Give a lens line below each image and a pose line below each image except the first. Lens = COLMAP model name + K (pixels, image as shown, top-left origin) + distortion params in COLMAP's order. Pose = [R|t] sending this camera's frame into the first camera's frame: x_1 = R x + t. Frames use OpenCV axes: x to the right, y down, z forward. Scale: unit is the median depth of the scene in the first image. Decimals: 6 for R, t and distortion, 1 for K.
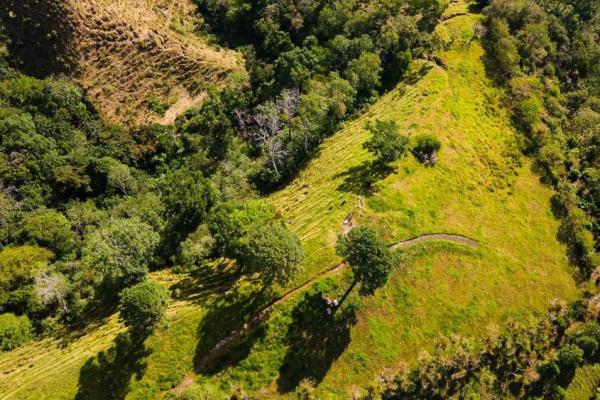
lens RADIAL K [[512.8, 0, 298.9], [0, 512.8, 196.5], [0, 0, 1]] dist [0.011195, 0.033457]
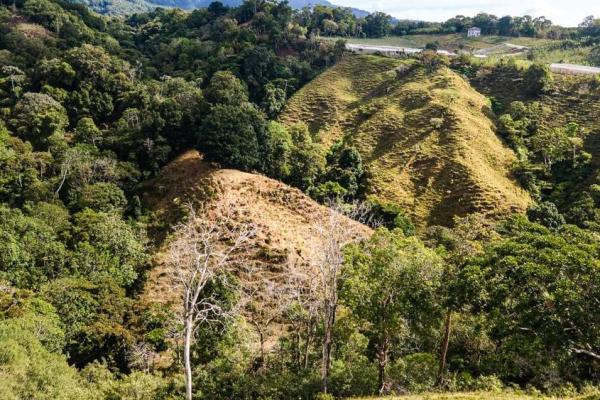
lens RADIAL K [[512.8, 0, 294.4], [0, 512.8, 202.3], [0, 0, 1]] dist [0.011195, 0.033457]
pose [[0.777716, 0.144158, -0.611863, 0.128340], [-0.546236, 0.636688, -0.544293, 0.010732], [0.311102, 0.757527, 0.573906, 0.583547]]
